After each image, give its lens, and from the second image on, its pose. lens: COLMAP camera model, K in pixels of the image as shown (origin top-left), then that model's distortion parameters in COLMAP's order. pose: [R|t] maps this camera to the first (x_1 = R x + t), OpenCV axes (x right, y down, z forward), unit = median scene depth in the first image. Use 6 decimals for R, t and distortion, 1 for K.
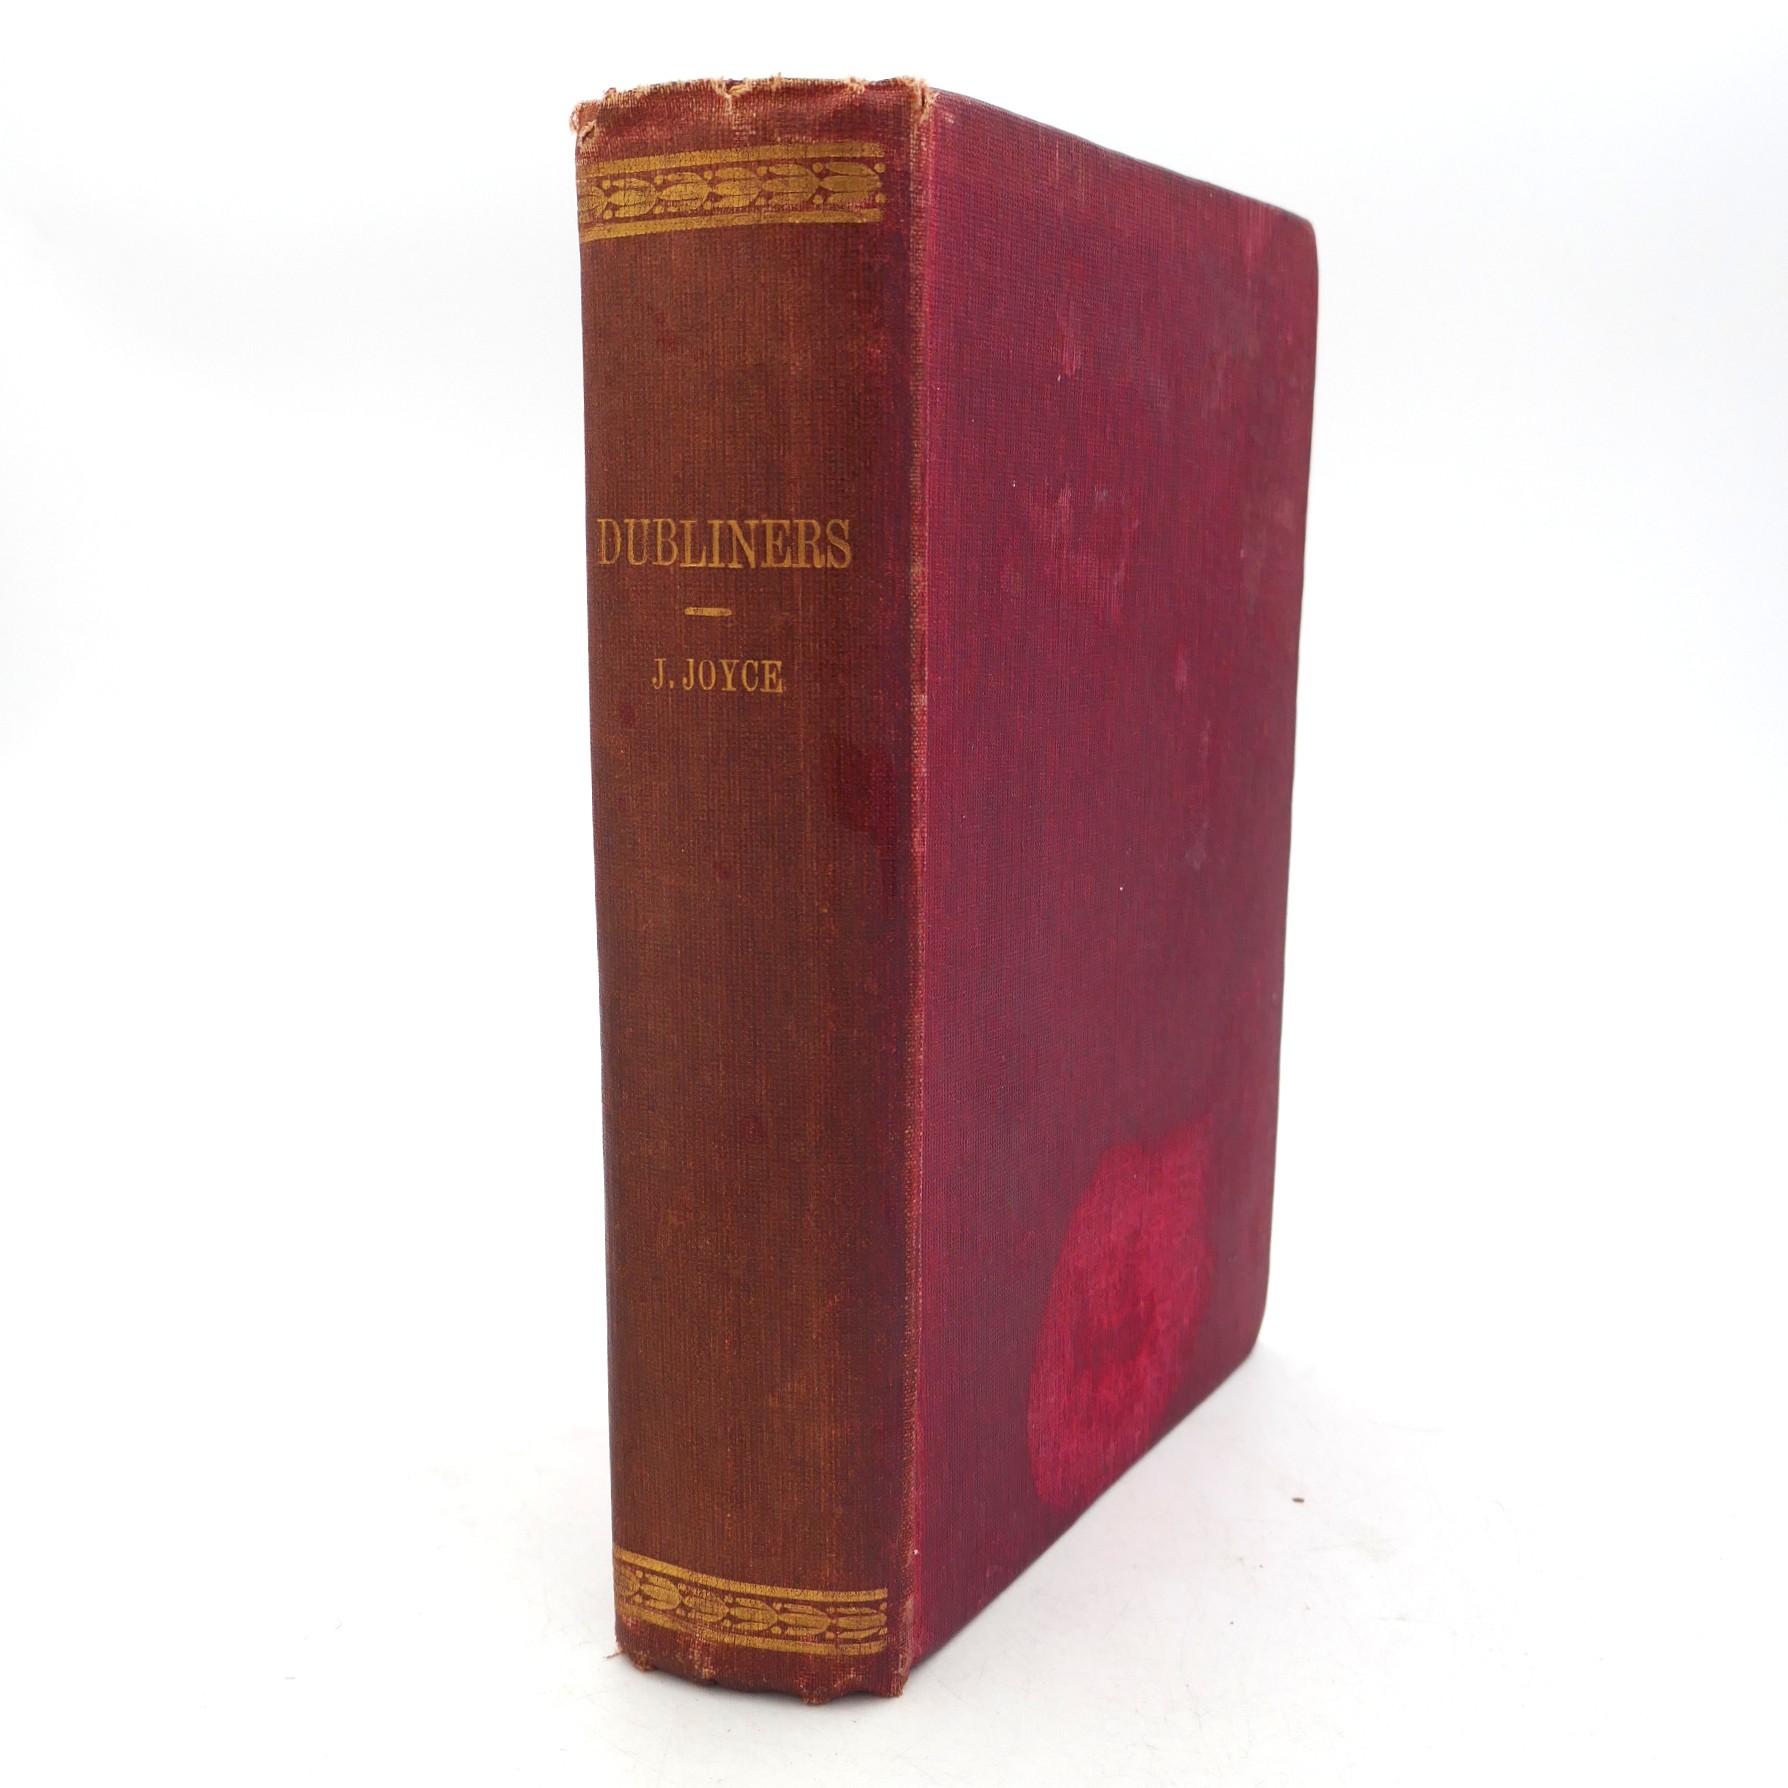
lens RADIAL K [[1777.4, 0, 894.0], [0, 1777.4, 894.0], [0, 0, 1]] dist [-0.053306, 0.005406]
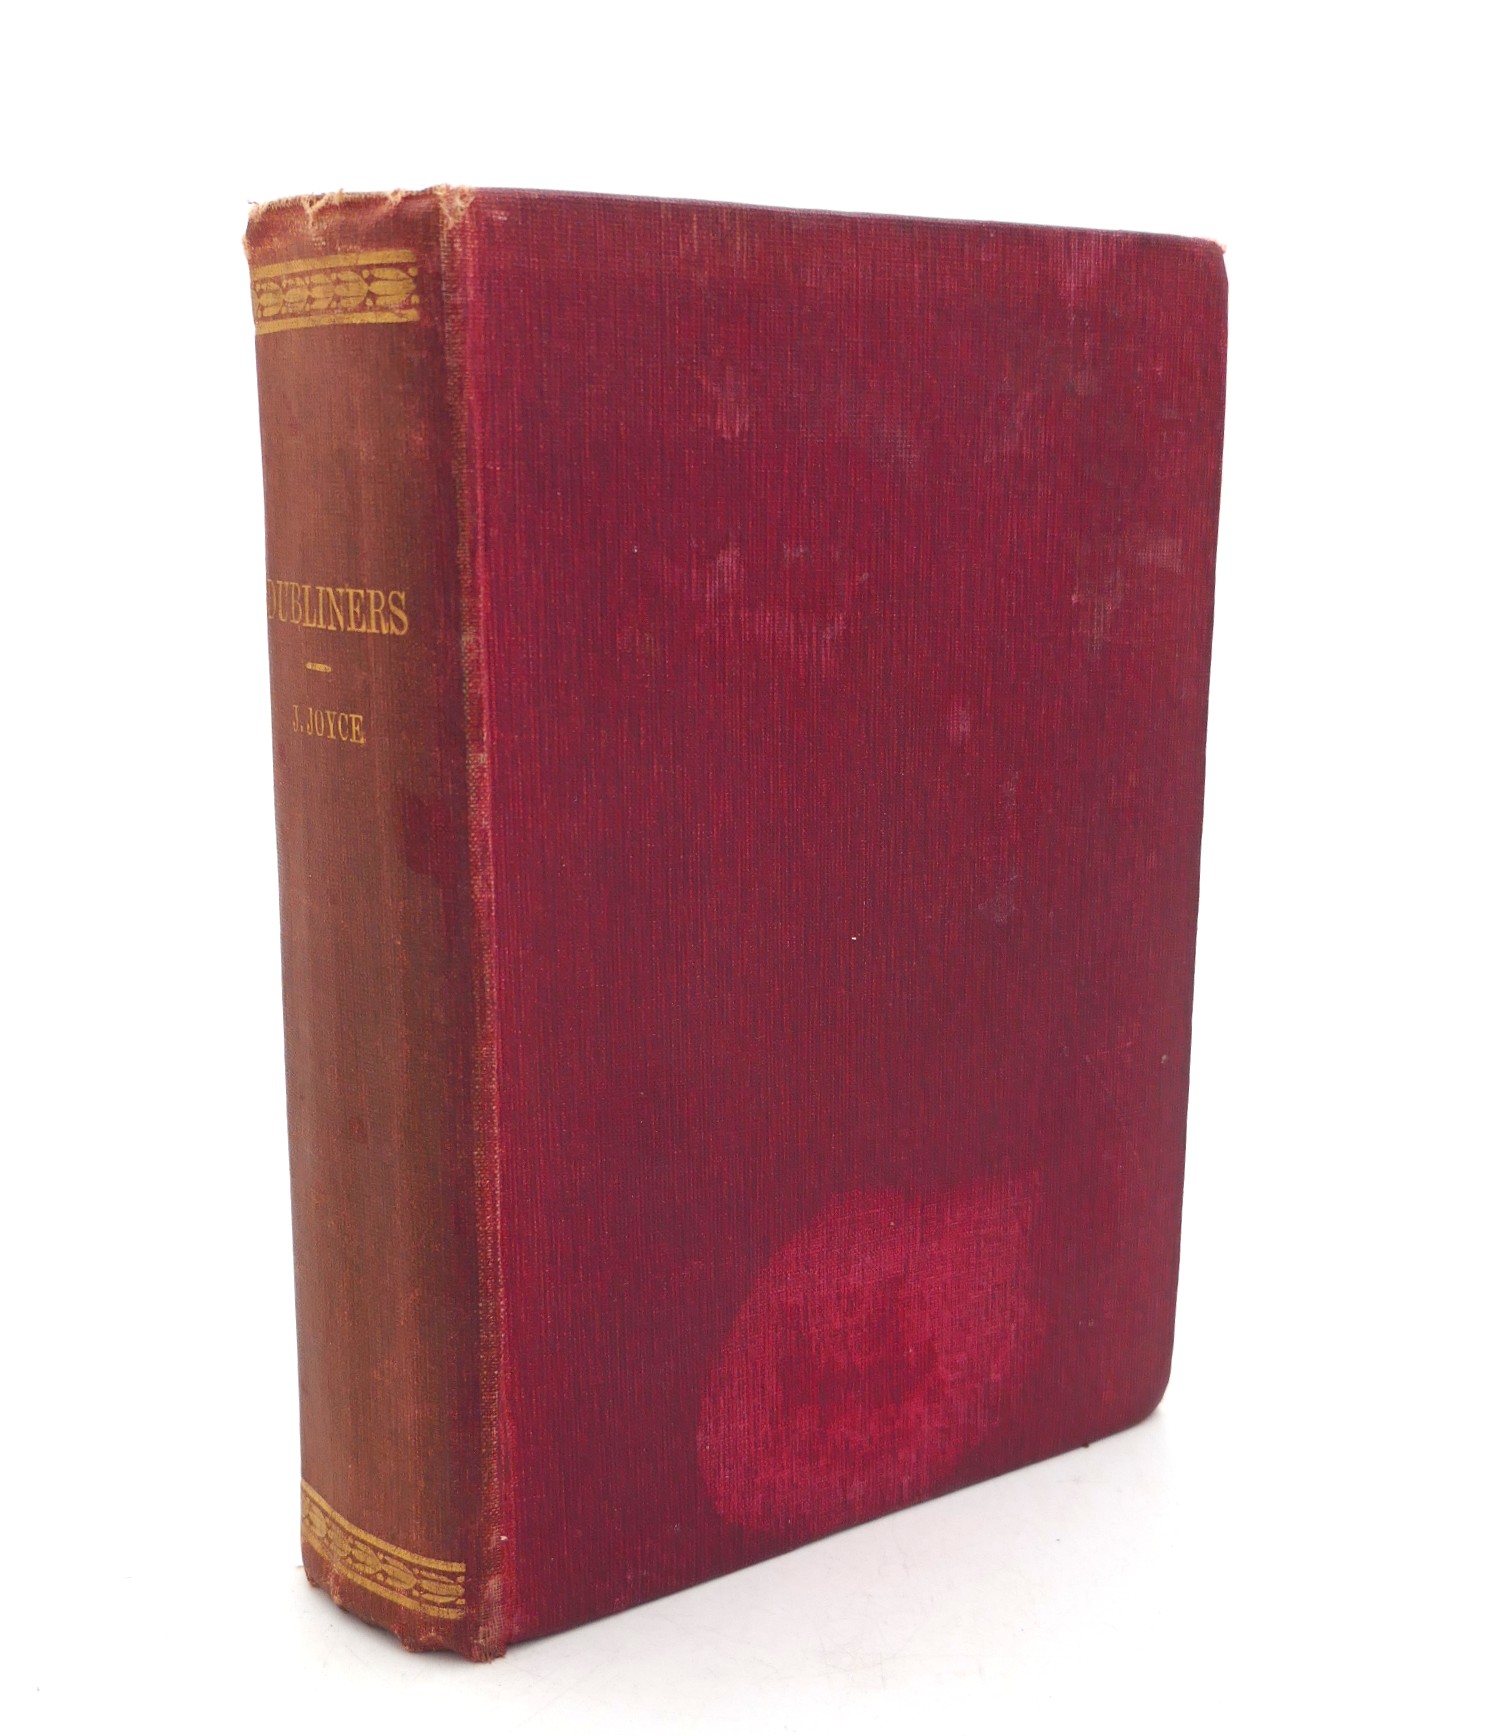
lens RADIAL K [[1769.9, 0, 754.5], [0, 1769.9, 868.0], [0, 0, 1]] dist [-0.059325, -0.003617]
pose [[0.924061, 0.088045, -0.371968, 0.576899], [-0.080874, 0.996114, 0.034869, -0.094529], [0.373592, -0.002138, 0.927590, 0.072278]]
